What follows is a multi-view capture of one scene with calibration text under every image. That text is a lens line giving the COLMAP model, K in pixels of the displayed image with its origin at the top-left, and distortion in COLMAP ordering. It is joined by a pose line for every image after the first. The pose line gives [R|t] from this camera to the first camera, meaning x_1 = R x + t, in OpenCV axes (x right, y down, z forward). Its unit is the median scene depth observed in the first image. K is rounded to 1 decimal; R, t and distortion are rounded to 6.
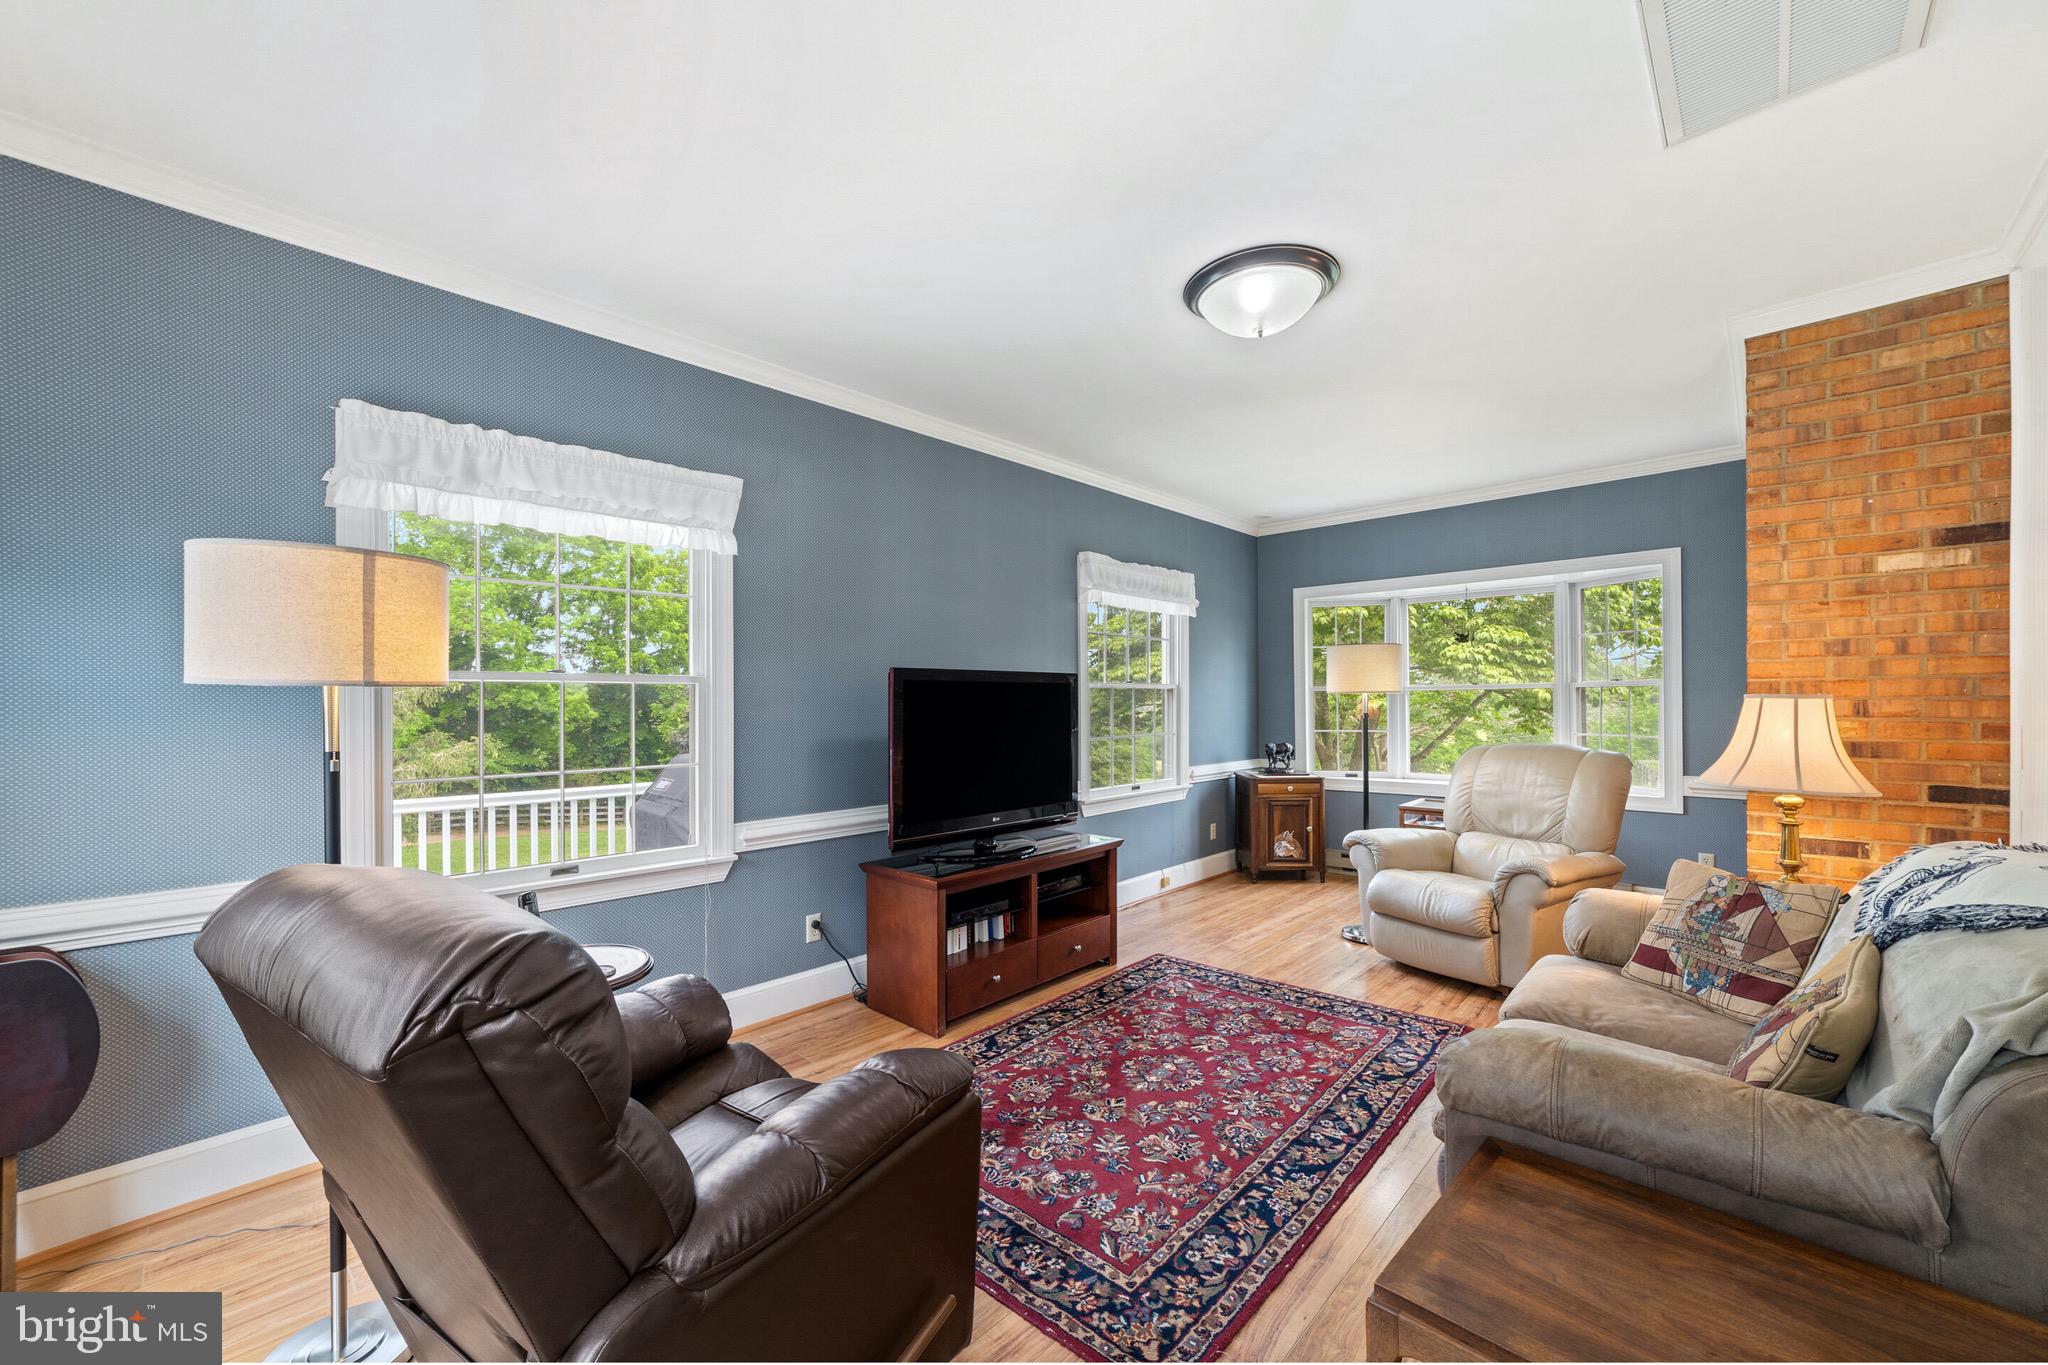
lens RADIAL K [[798.5, 0, 1019.2], [0, 798.5, 695.3], [0, 0, 1]] dist [-0.008150, 0.000559]
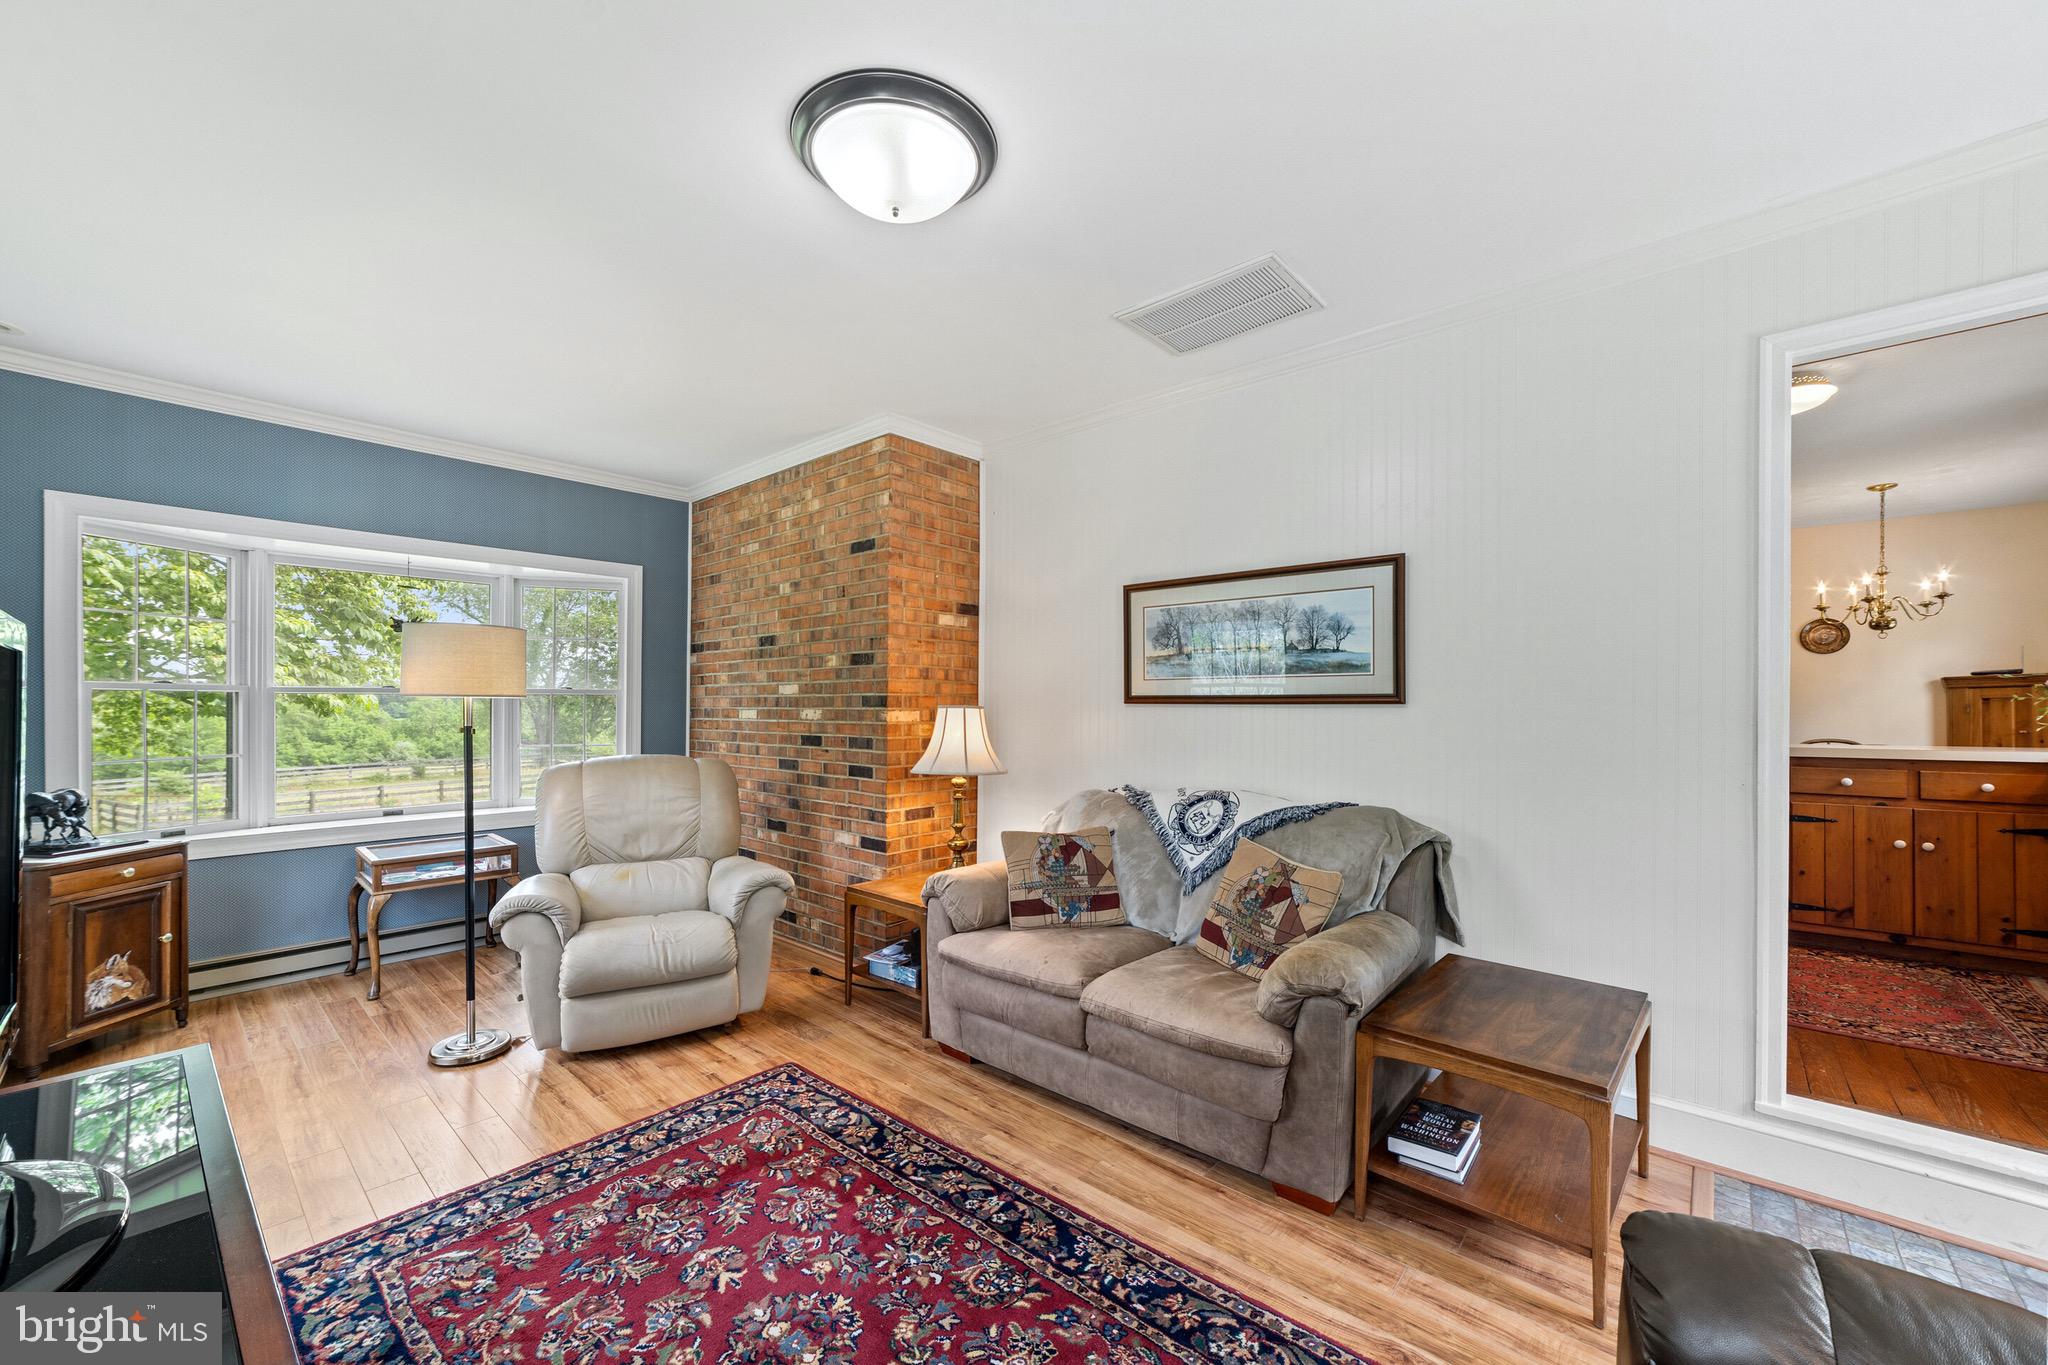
lens RADIAL K [[798.5, 0, 1018.9], [0, 798.5, 702.1], [0, 0, 1]] dist [-0.008150, 0.000559]
pose [[-0.026965, 0.009502, 0.999591, -0.386947], [-0.010319, 0.999899, -0.009783, 0.003887], [-0.999583, -0.010578, -0.026864, 0.792926]]
